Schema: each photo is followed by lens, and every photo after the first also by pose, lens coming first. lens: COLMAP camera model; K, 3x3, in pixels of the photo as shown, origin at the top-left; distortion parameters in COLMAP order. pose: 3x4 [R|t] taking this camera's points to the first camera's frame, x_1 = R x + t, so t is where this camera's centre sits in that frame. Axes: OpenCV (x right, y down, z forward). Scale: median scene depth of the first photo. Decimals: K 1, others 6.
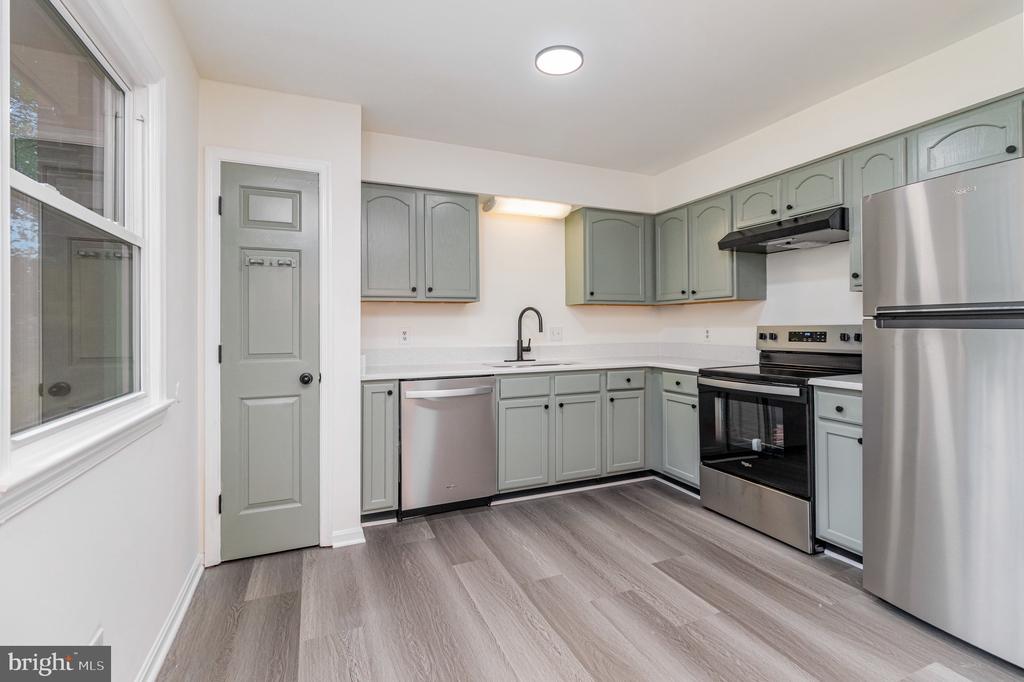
lens RADIAL K [[472.9, 0, 513.8], [0, 472.9, 333.3], [0, 0, 1]] dist [0.002052, 0.001830]
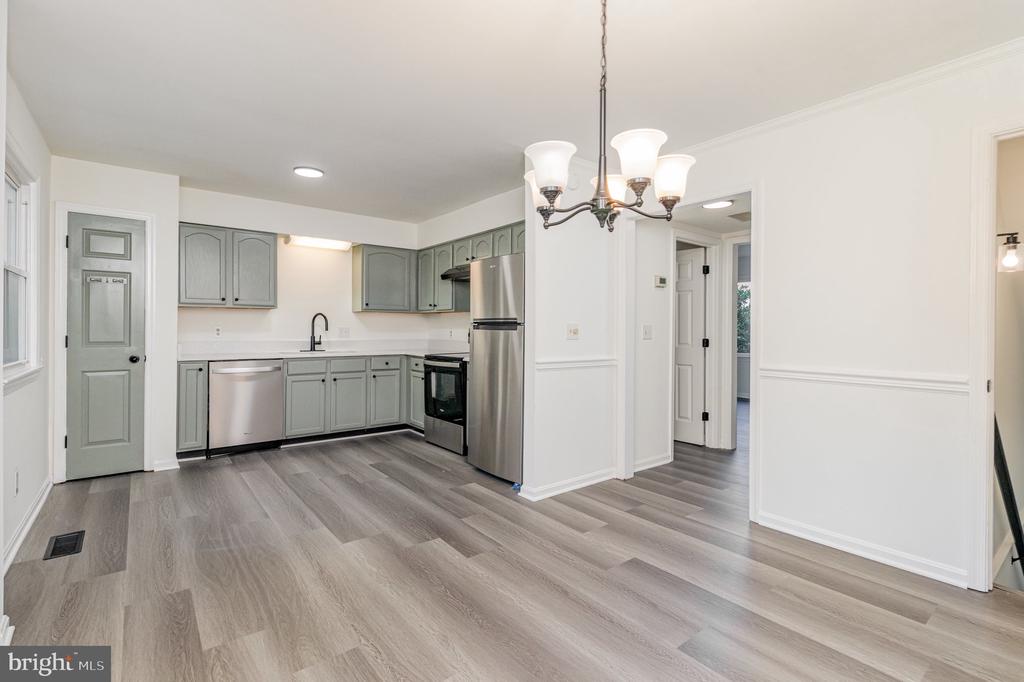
lens RADIAL K [[472.9, 0, 510.0], [0, 472.9, 337.3], [0, 0, 1]] dist [0.002052, 0.001830]
pose [[0.965029, 0.009251, 0.261978, 0.276864], [-0.010386, 0.999942, 0.002947, 0.009867], [-0.261935, -0.005565, 0.965069, -0.665602]]
